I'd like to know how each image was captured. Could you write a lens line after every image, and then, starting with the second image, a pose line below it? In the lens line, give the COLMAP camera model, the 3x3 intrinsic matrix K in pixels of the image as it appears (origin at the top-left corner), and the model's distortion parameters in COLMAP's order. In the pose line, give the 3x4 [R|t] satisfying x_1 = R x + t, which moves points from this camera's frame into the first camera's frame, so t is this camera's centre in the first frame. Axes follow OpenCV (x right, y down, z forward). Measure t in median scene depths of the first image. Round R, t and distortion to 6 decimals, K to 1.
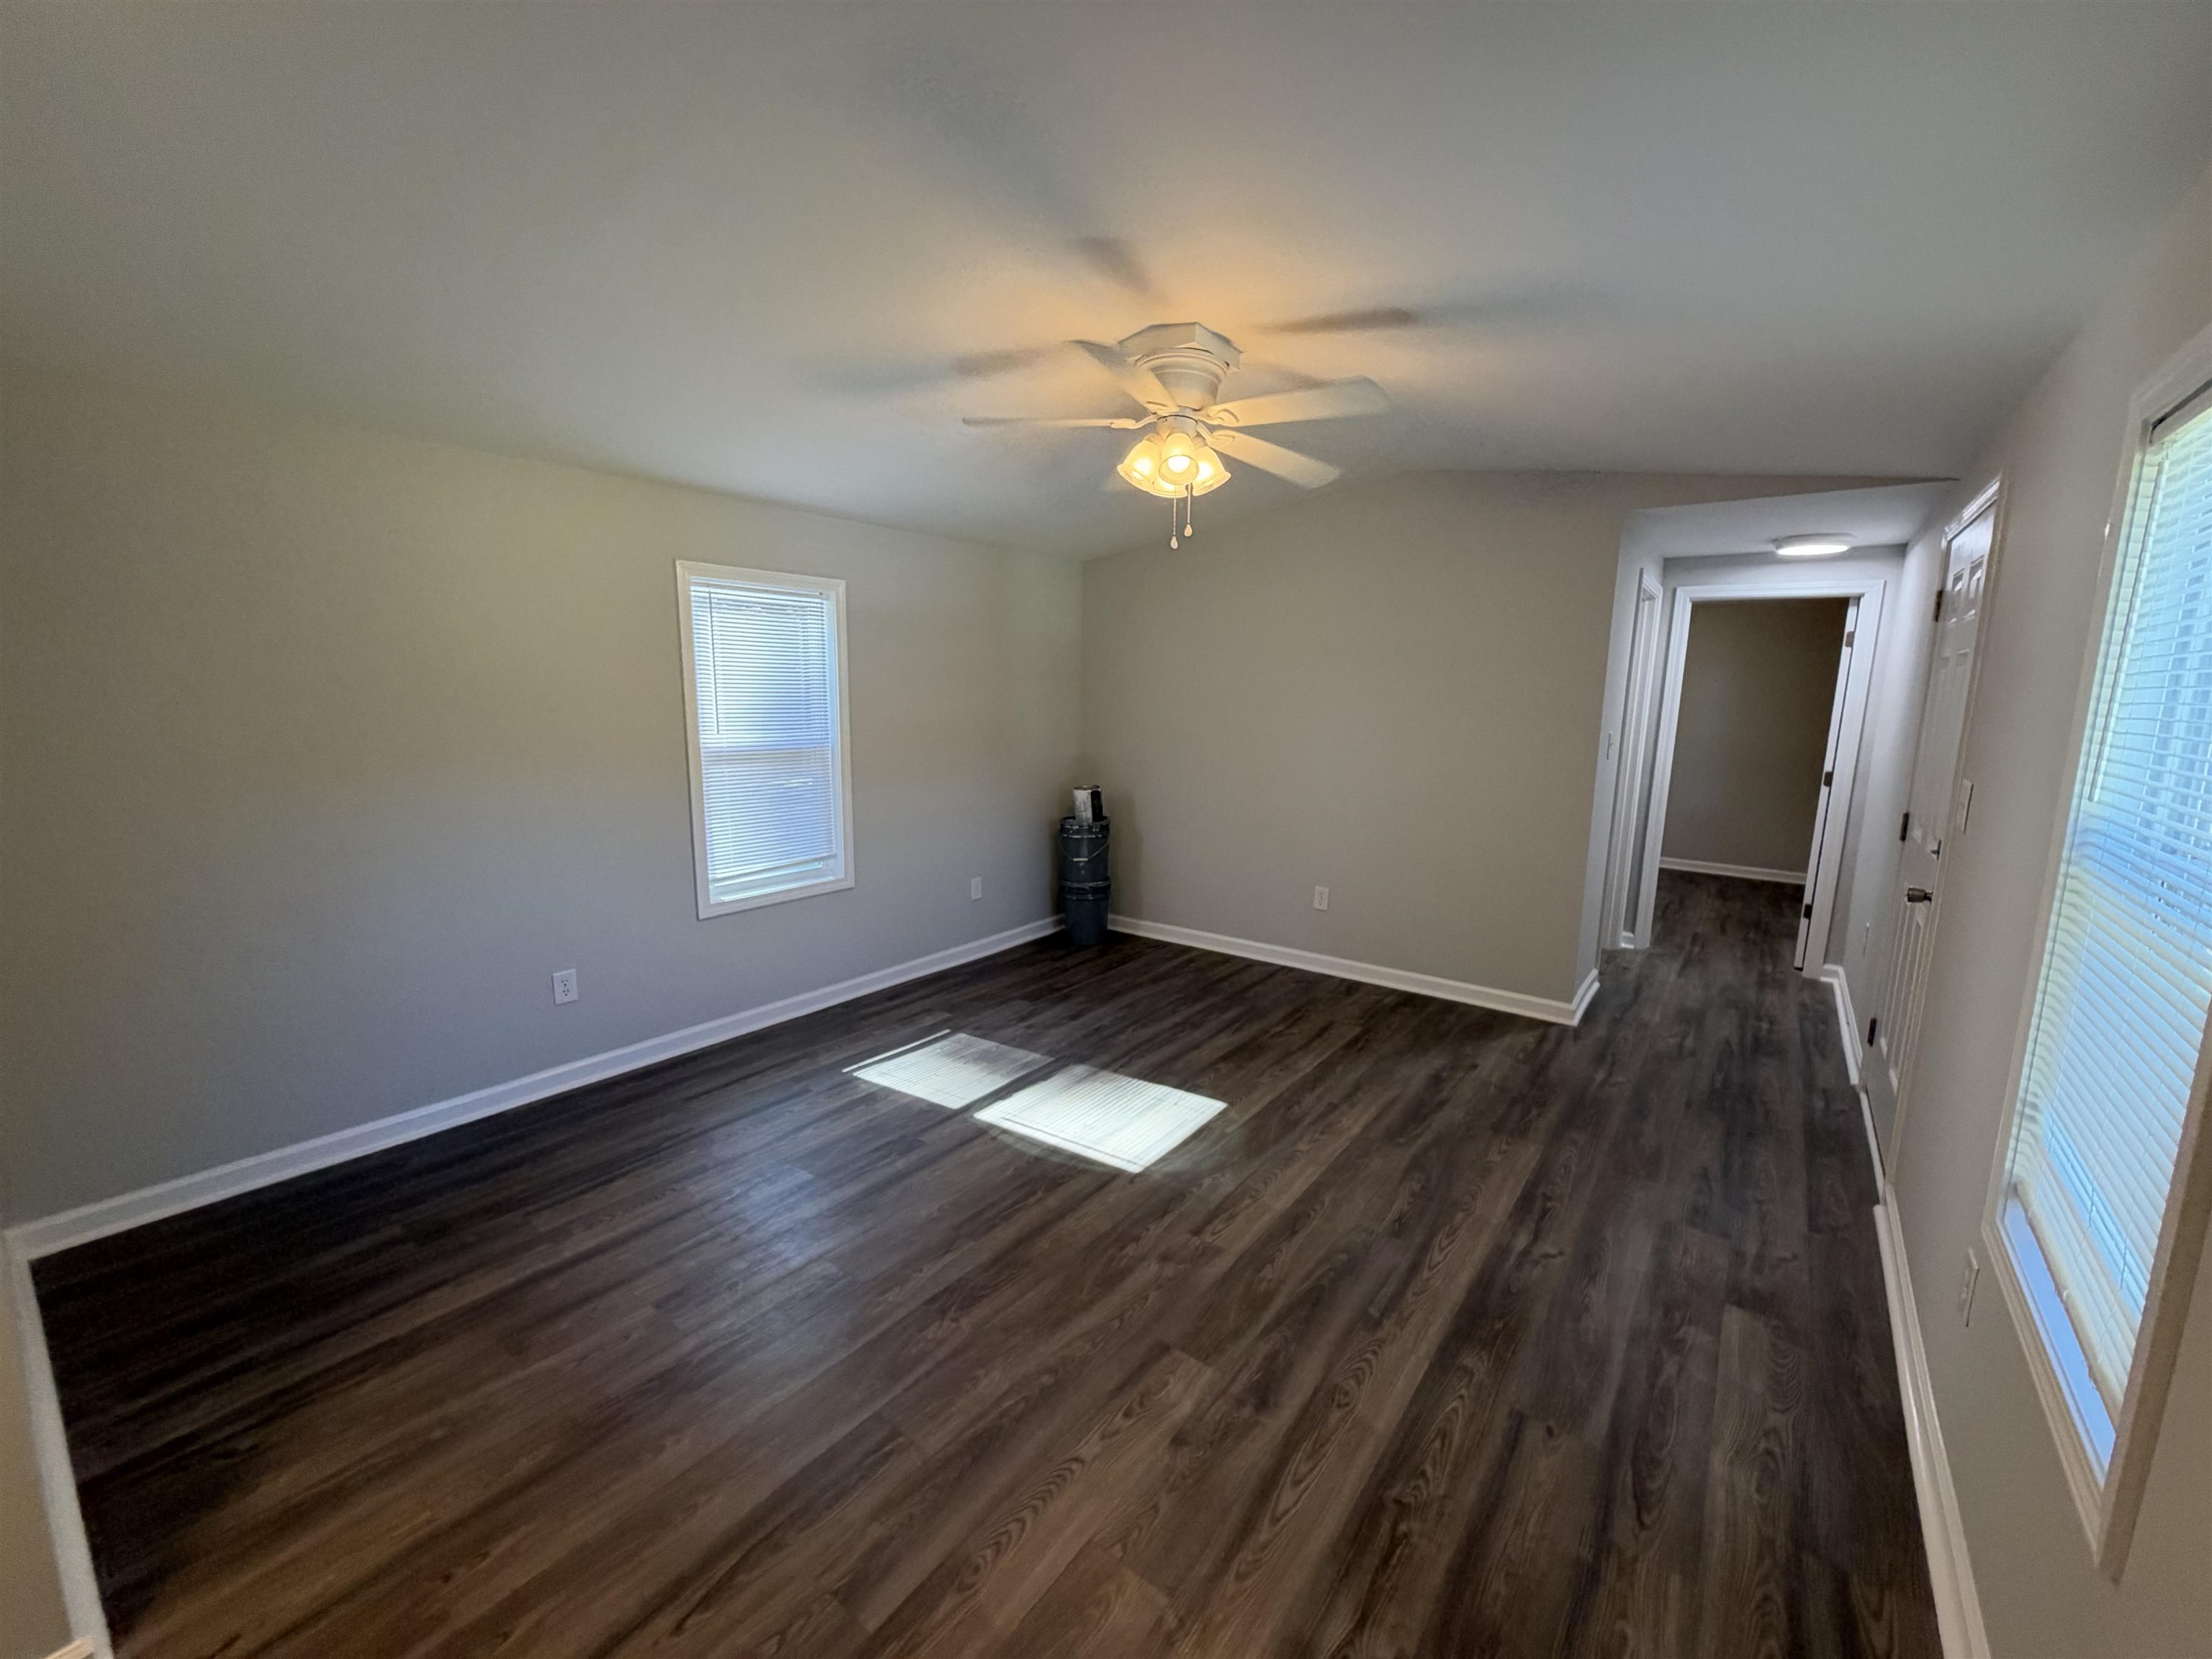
lens RADIAL K [[882.4, 0, 1112.5], [0, 882.4, 829.4], [0, 0, 1]] dist [-0.000687, -0.000088]
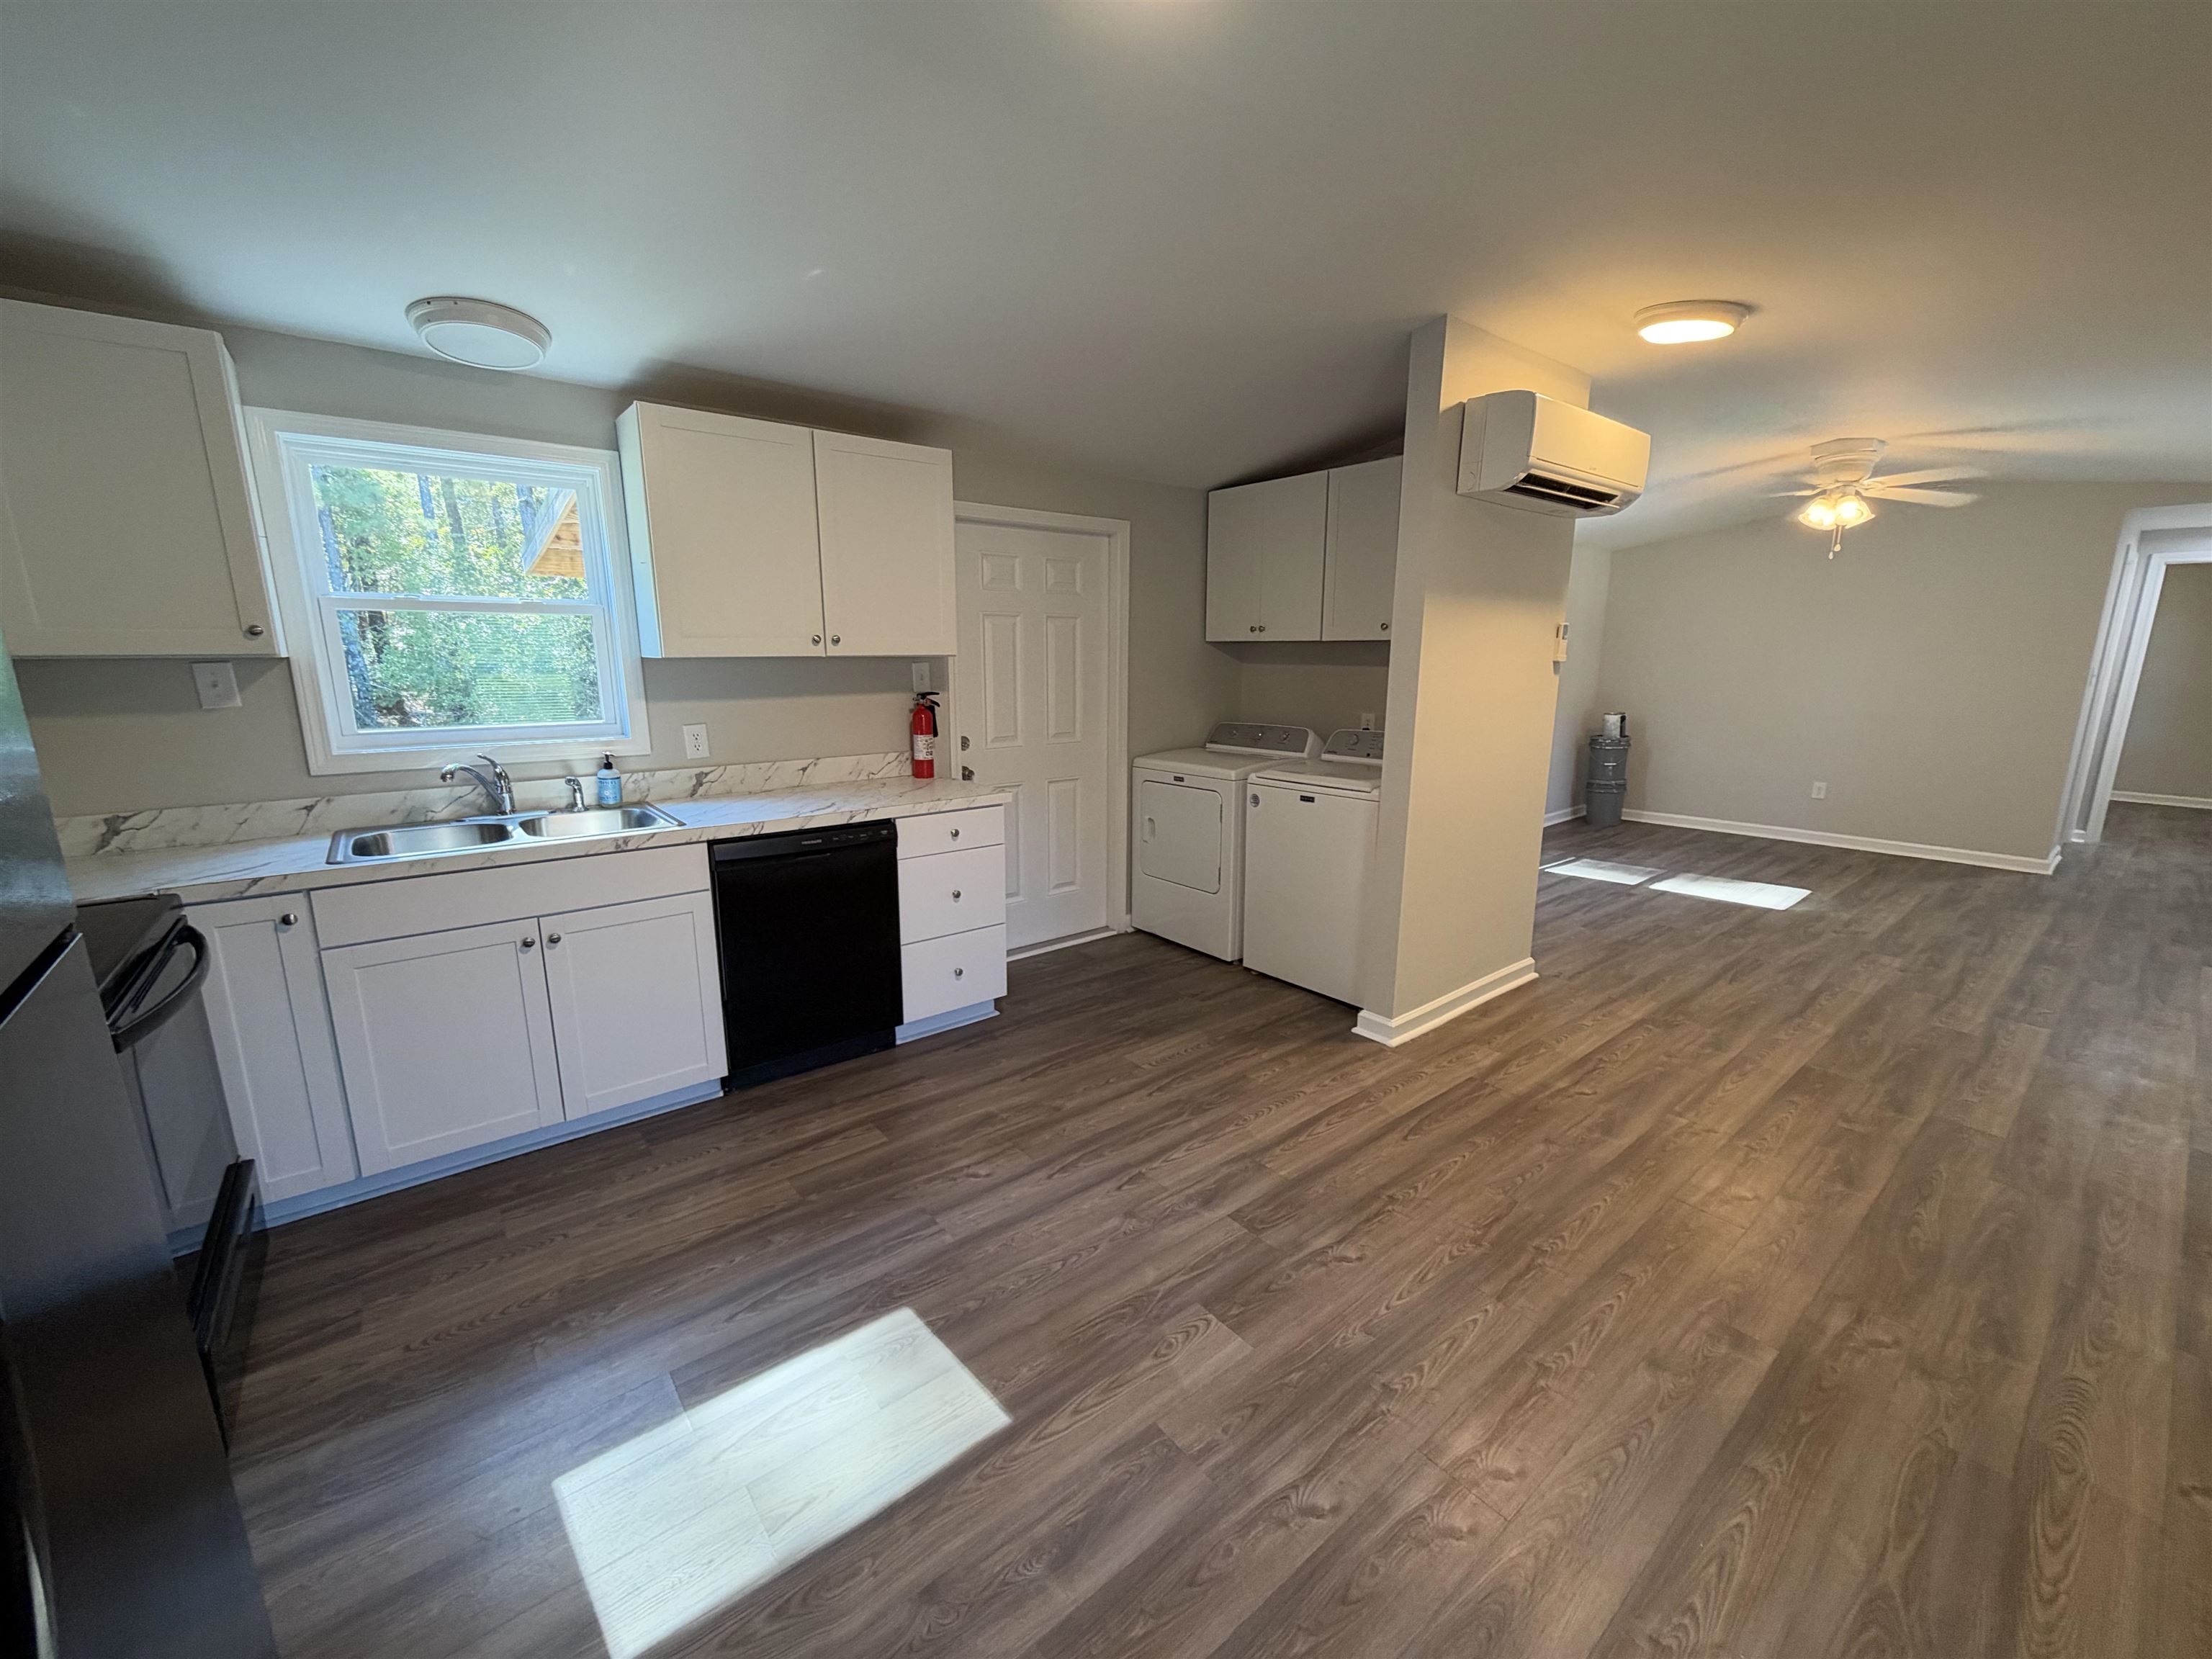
lens RADIAL K [[882.4, 0, 1112.5], [0, 882.4, 829.4], [0, 0, 1]] dist [-0.000687, -0.000088]
pose [[0.969929, 0.033886, -0.241018, -0.769554], [-0.023974, 0.998747, 0.043939, 0.158276], [0.242205, -0.036840, 0.969525, -0.947823]]
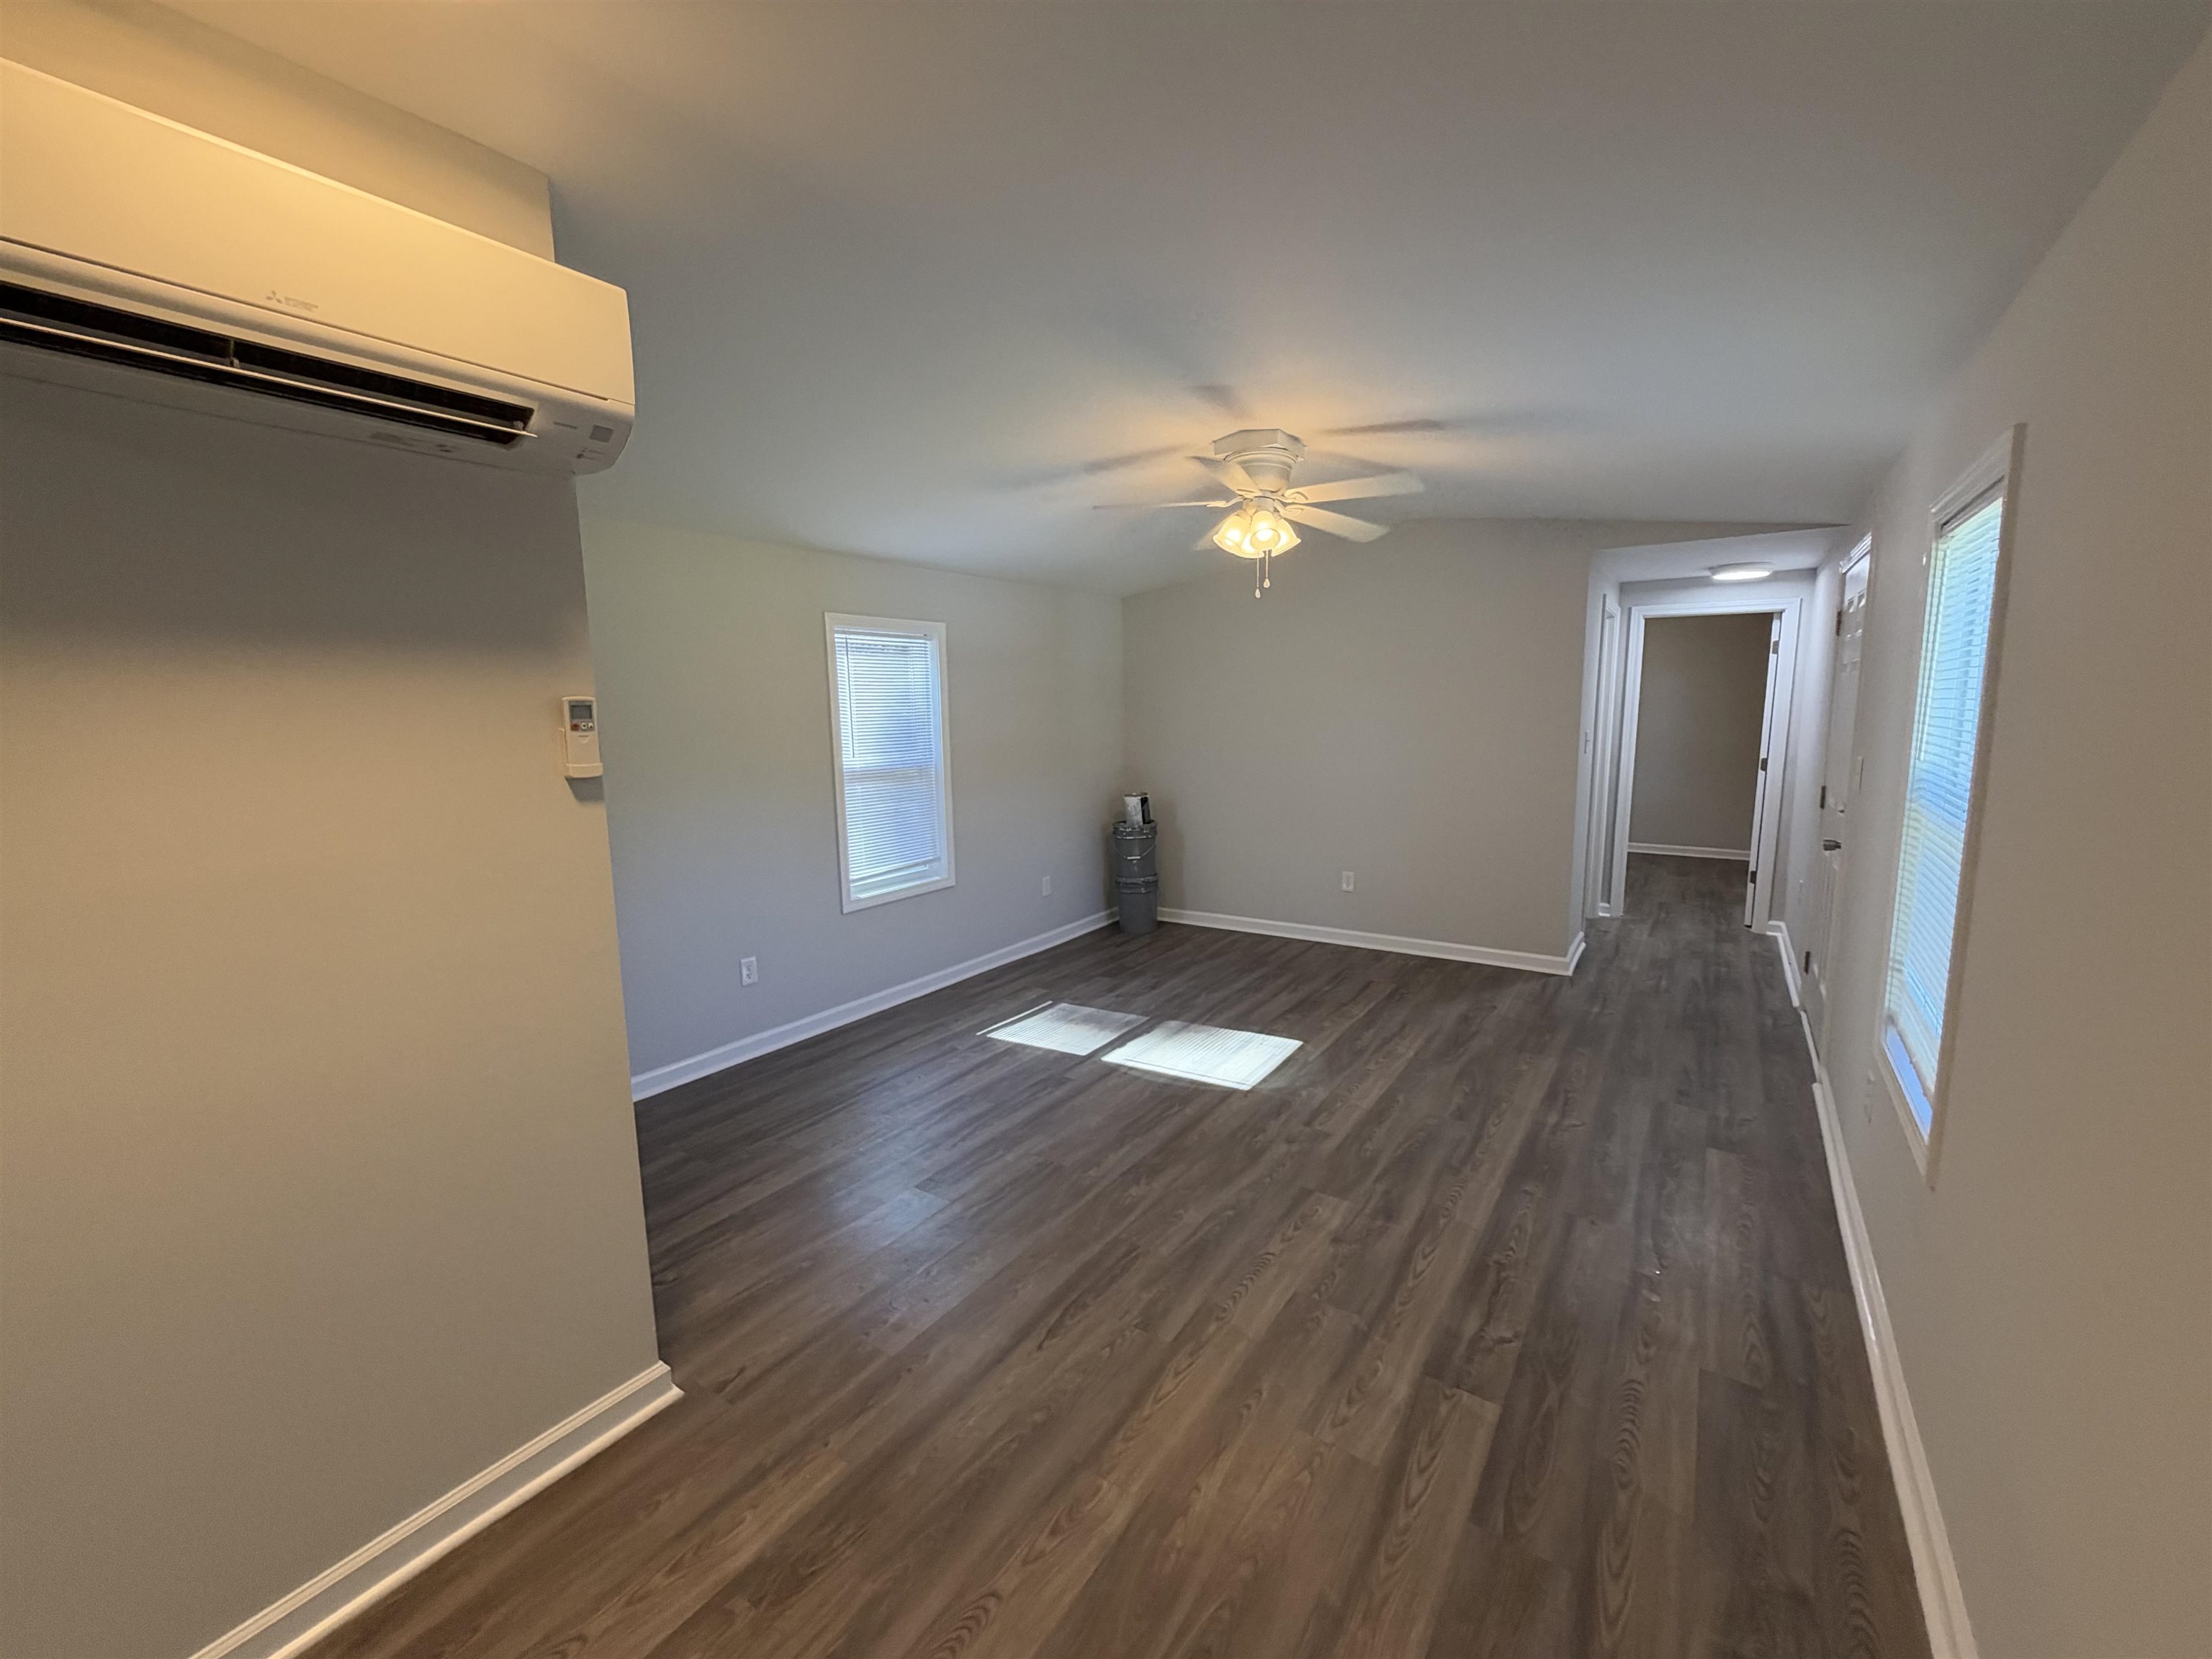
lens RADIAL K [[882.4, 0, 1112.5], [0, 882.4, 829.4], [0, 0, 1]] dist [-0.000687, -0.000088]
pose [[0.998467, -0.037427, 0.040784, -0.178644], [0.038209, 0.999097, -0.018563, 0.028922], [-0.040053, 0.020093, 0.998996, -0.229685]]
